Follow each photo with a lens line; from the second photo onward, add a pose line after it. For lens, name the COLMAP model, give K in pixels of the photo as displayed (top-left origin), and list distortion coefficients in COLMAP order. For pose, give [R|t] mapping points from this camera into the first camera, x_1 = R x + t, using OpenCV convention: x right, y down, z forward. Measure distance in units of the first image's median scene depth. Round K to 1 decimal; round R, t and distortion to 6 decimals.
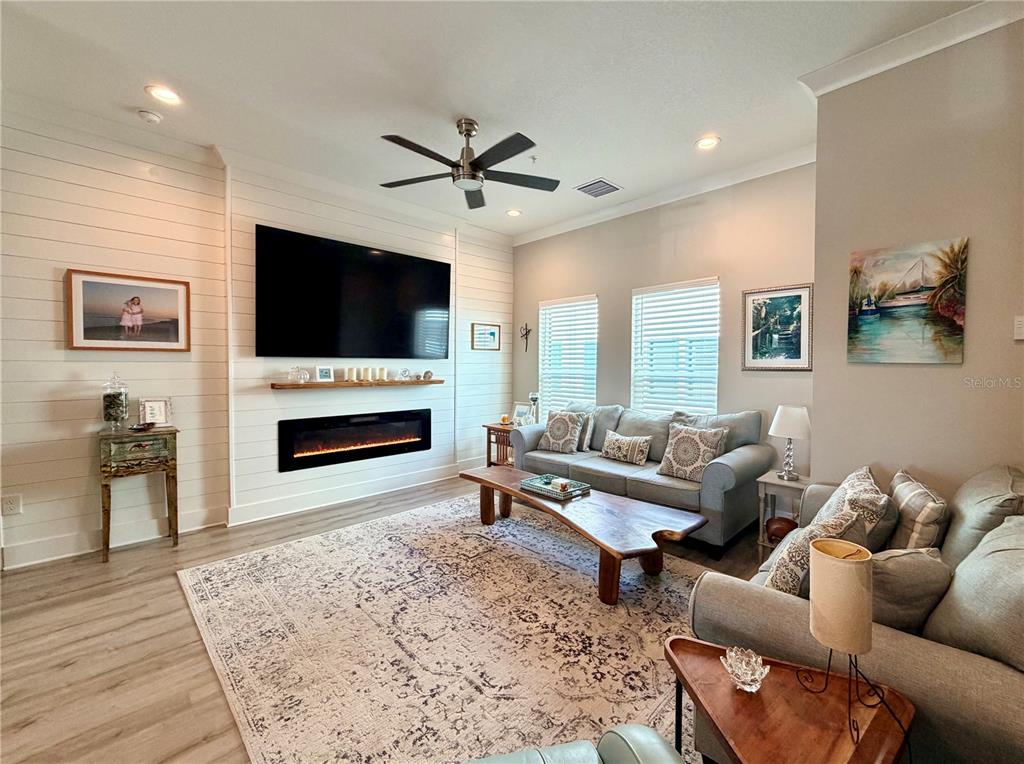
lens RADIAL K [[414.9, 0, 552.8], [0, 414.9, 370.9], [0, 0, 1]] dist [0.012376, -0.000415]
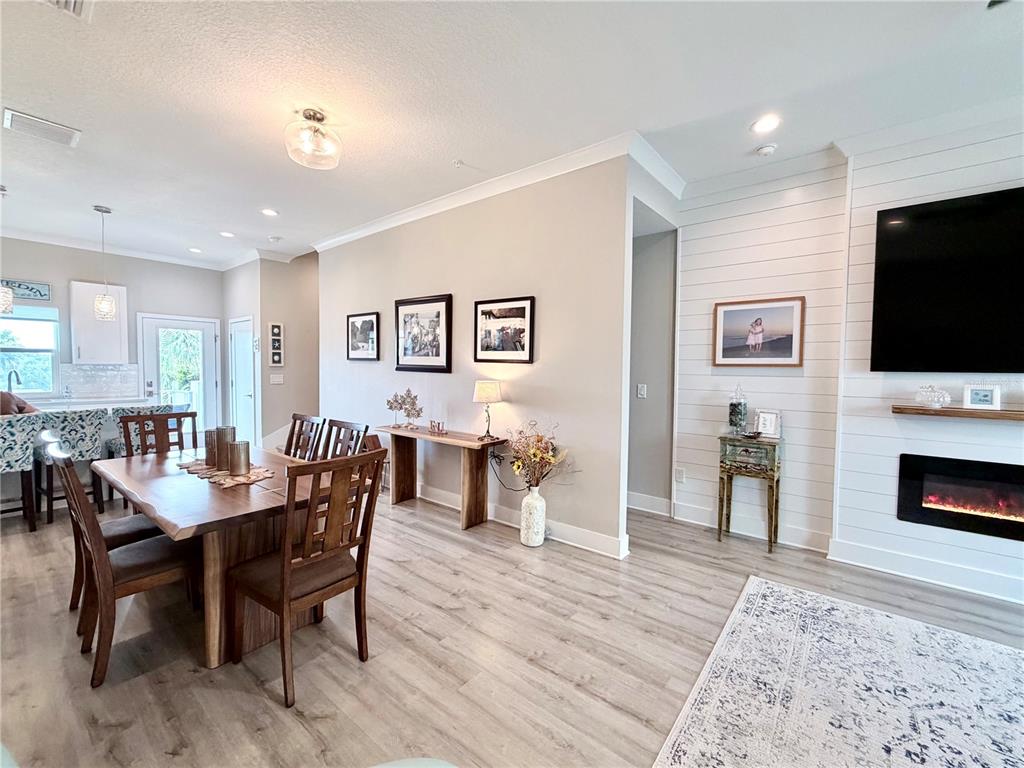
lens RADIAL K [[440.9, 0, 512.0], [0, 440.9, 384.0], [0, 0, 1]] dist [0.002412, 0.000573]
pose [[0.080699, 0.030782, -0.996263, 0.131735], [-0.030879, 0.999120, 0.028369, -0.014811], [0.996260, 0.028474, 0.081578, 0.258209]]
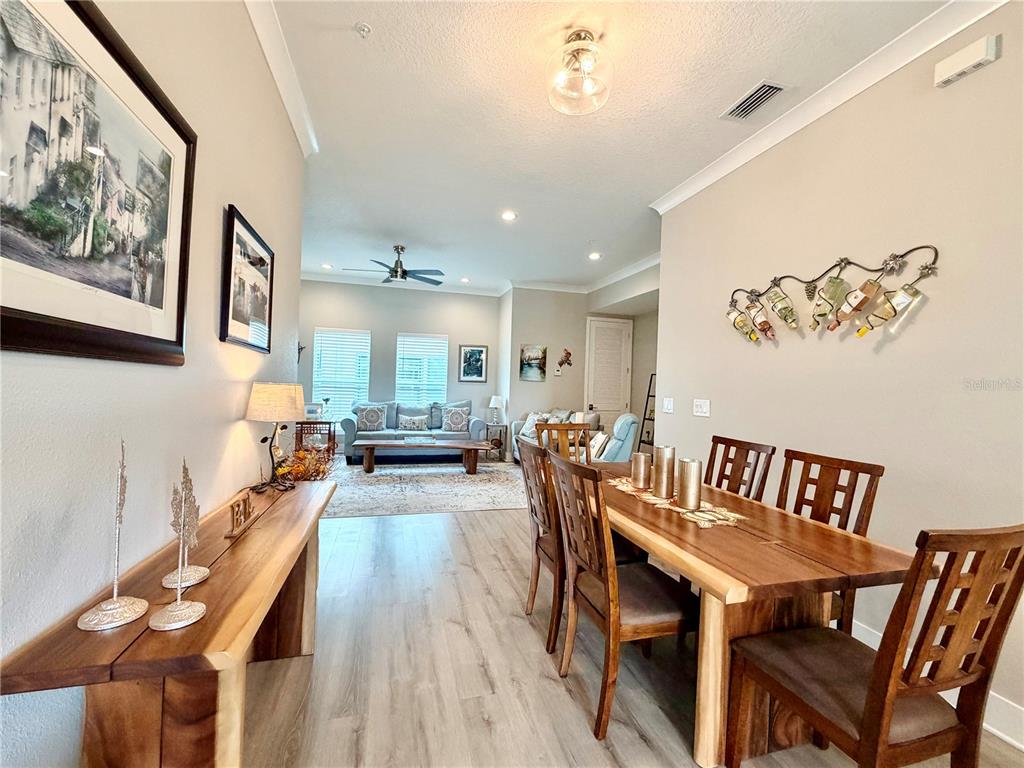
lens RADIAL K [[412.7, 0, 512.0], [0, 412.7, 384.0], [0, 0, 1]] dist [0.006316, -0.000093]
pose [[0.505062, 0.008701, 0.863039, -1.603645], [-0.014000, 0.999900, -0.001888, 0.014338], [-0.862969, -0.011129, 0.505134, -0.393049]]
